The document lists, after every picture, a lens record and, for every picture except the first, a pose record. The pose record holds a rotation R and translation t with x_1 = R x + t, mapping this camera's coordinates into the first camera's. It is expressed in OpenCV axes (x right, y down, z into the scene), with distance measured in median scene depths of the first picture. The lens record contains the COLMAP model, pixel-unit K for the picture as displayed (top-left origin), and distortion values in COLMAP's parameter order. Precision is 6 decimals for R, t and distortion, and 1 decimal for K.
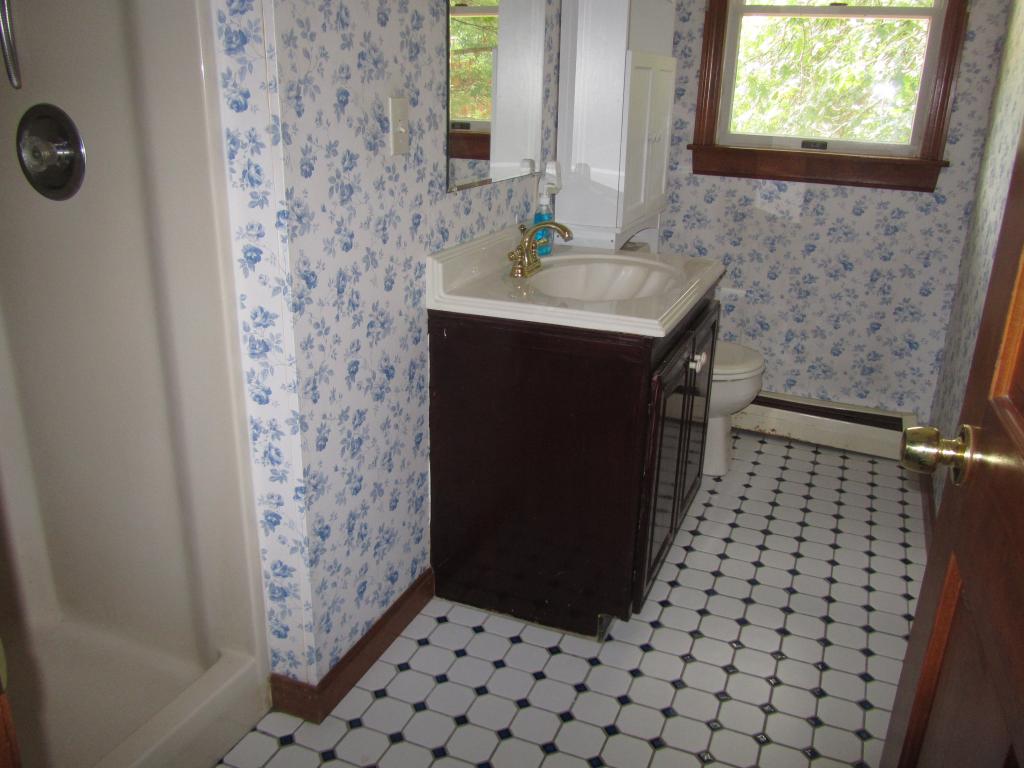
lens RADIAL K [[844.5, 0, 512.2], [0, 844.5, 389.2], [0, 0, 1]] dist [-0.044766, 0.012543]
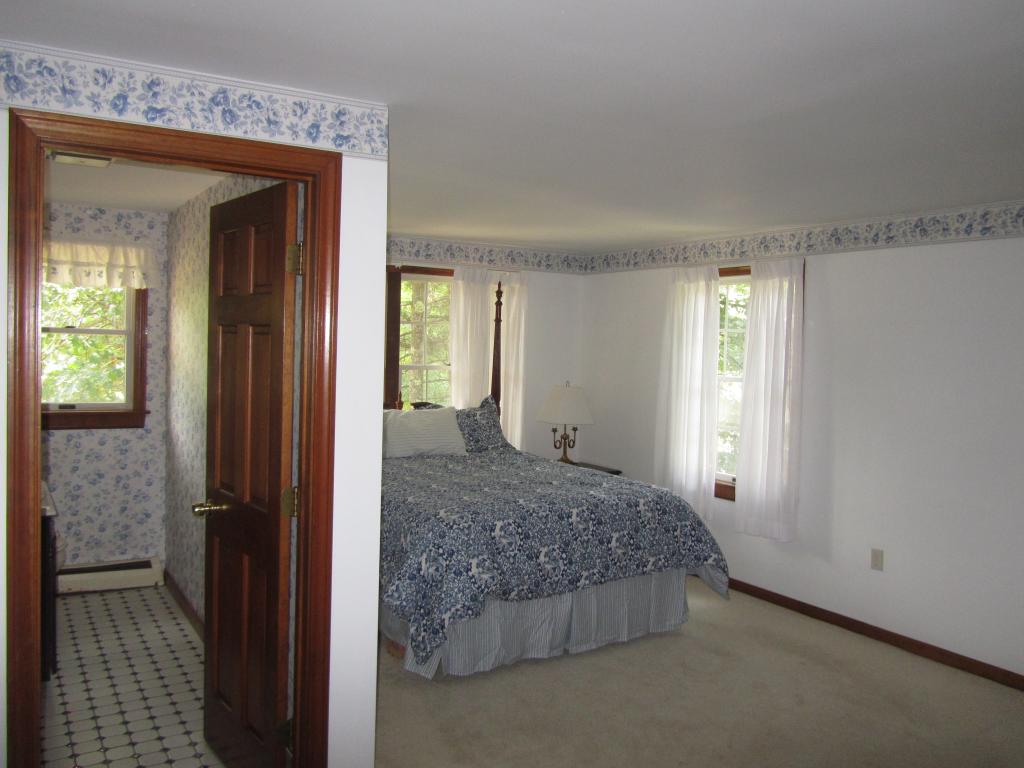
lens RADIAL K [[844.5, 0, 535.4], [0, 844.5, 369.0], [0, 0, 1]] dist [-0.044766, 0.012543]
pose [[0.568364, -0.039783, 0.821815, -0.667482], [0.268005, 0.953308, -0.139202, 0.161873], [-0.777905, 0.299368, 0.552489, -0.934332]]
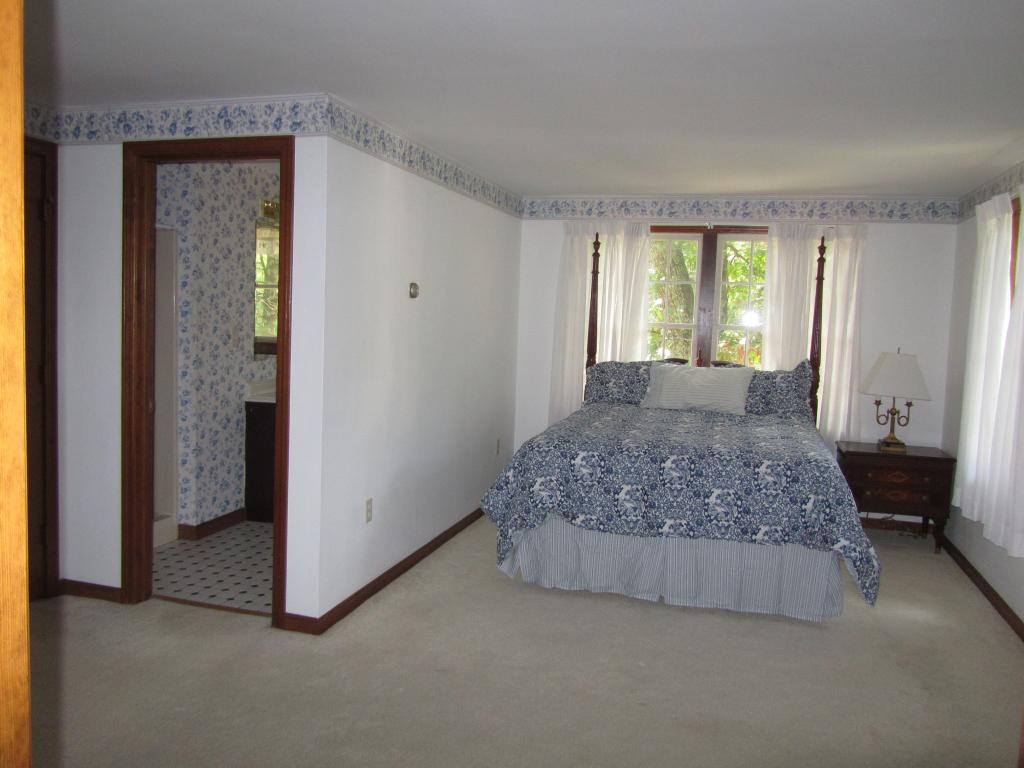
lens RADIAL K [[844.5, 0, 506.2], [0, 844.5, 377.9], [0, 0, 1]] dist [-0.044766, 0.012543]
pose [[0.993914, -0.001322, 0.110153, 0.430547], [0.029873, 0.965694, -0.257960, 0.546749], [-0.106033, 0.259681, 0.959856, -1.690163]]
